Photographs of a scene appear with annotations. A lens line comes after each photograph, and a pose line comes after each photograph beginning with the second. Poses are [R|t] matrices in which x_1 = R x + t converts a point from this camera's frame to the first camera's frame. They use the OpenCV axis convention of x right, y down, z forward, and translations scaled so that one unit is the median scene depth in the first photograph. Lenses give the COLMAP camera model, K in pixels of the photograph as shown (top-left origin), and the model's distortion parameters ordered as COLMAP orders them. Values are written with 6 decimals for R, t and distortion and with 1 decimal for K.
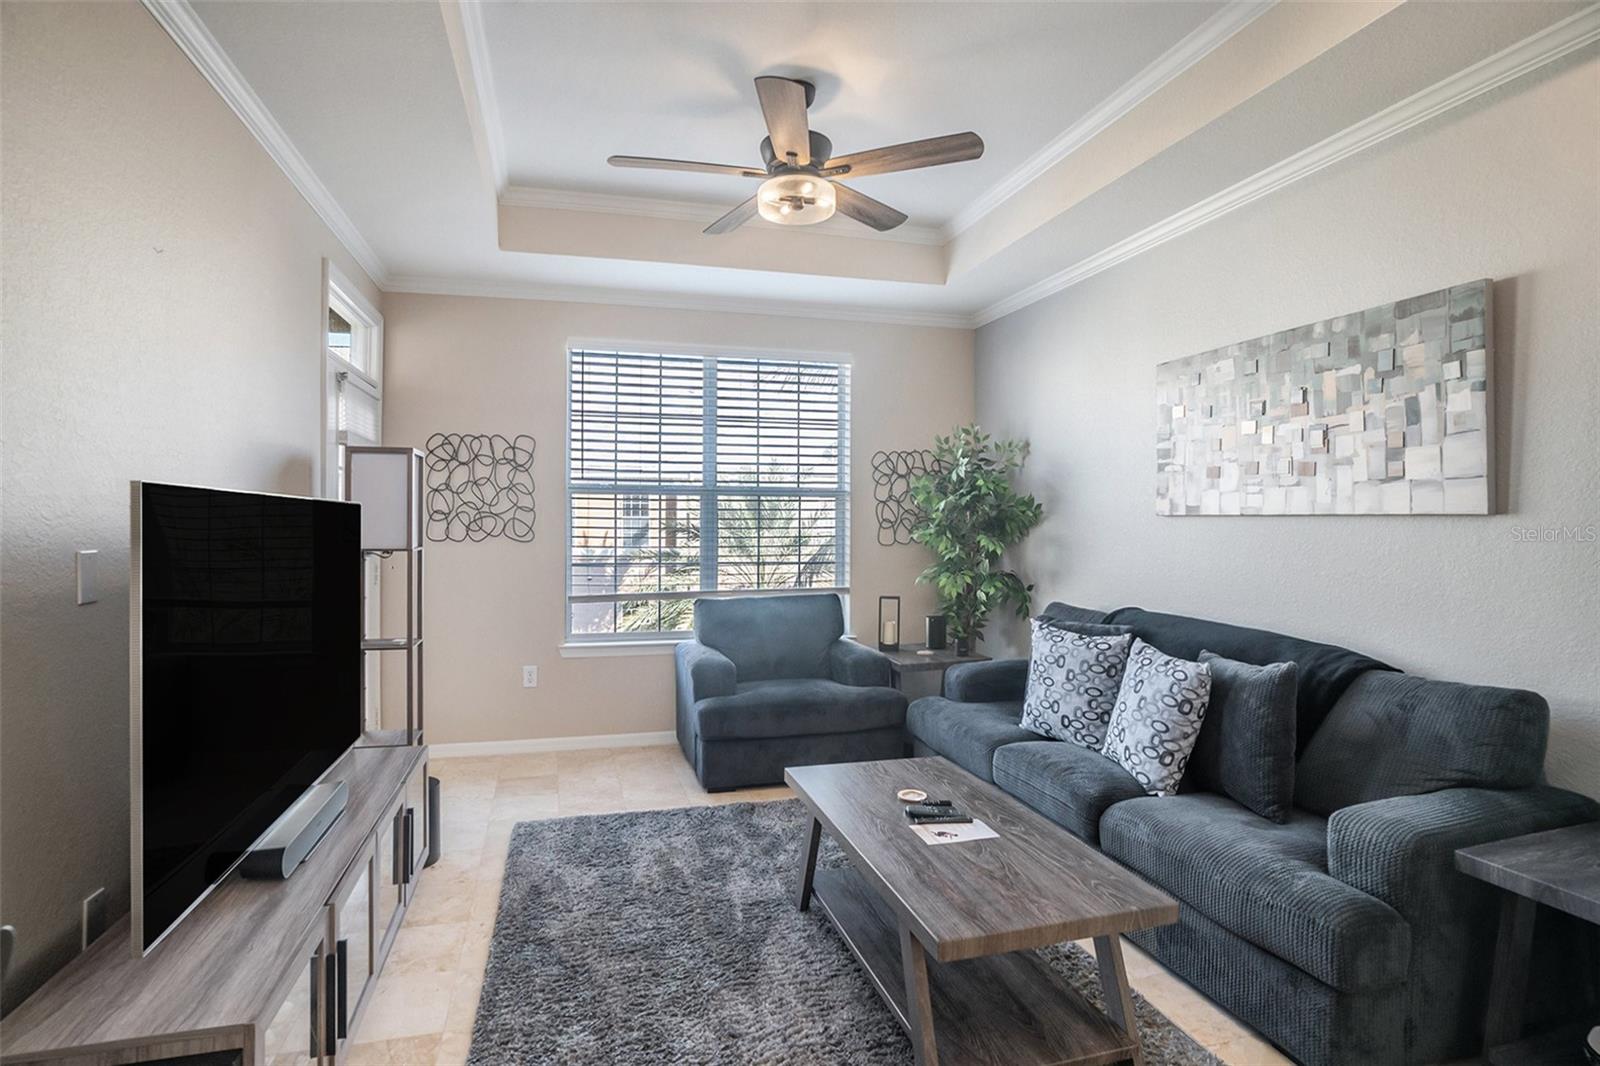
lens RADIAL K [[793.2, 0, 758.6], [0, 793.2, 522.2], [0, 0, 1]] dist [-0.040736, 0.009536]
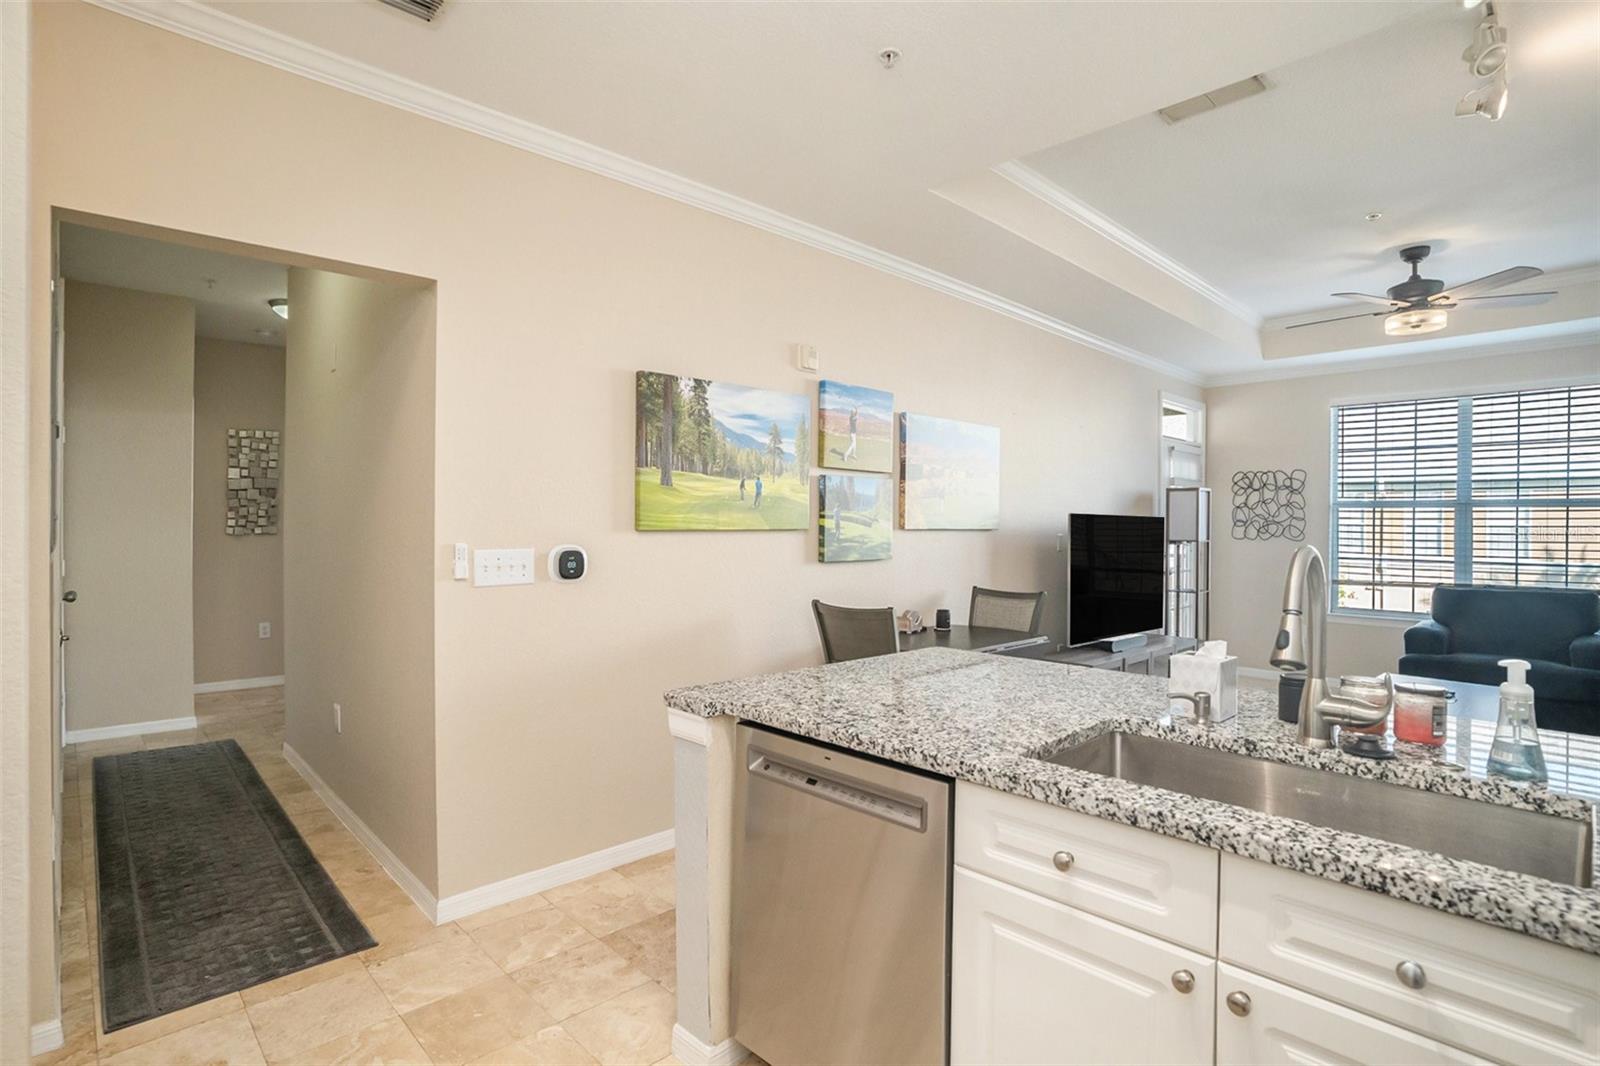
lens RADIAL K [[793.2, 0, 783.3], [0, 793.2, 518.9], [0, 0, 1]] dist [-0.040736, 0.009536]
pose [[0.485592, -0.004216, -0.874175, 0.662551], [-0.013415, 0.999835, -0.012273, 0.018479], [0.874083, 0.017687, 0.485455, -0.720752]]
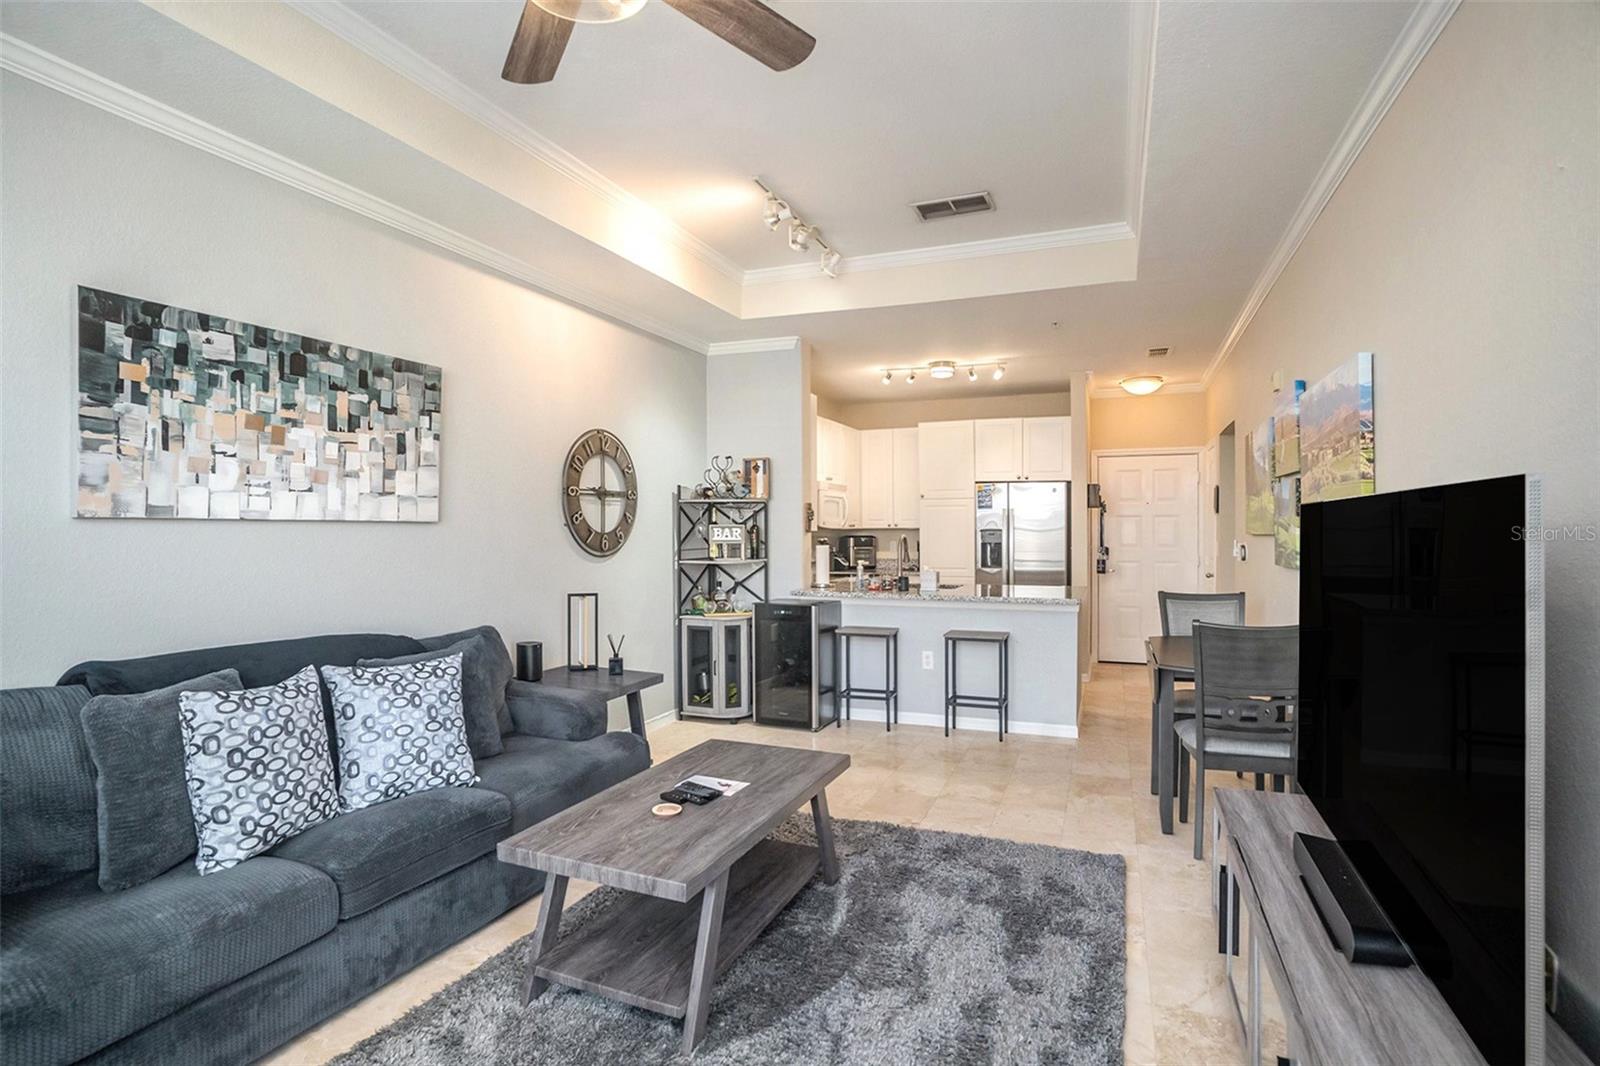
lens RADIAL K [[793.2, 0, 800.7], [0, 793.2, 533.0], [0, 0, 1]] dist [-0.040736, 0.009536]
pose [[-0.802677, -0.015470, 0.596213, -0.360159], [-0.010156, 0.999873, 0.012270, -0.009377], [-0.596327, 0.003794, -0.802732, 1.164125]]
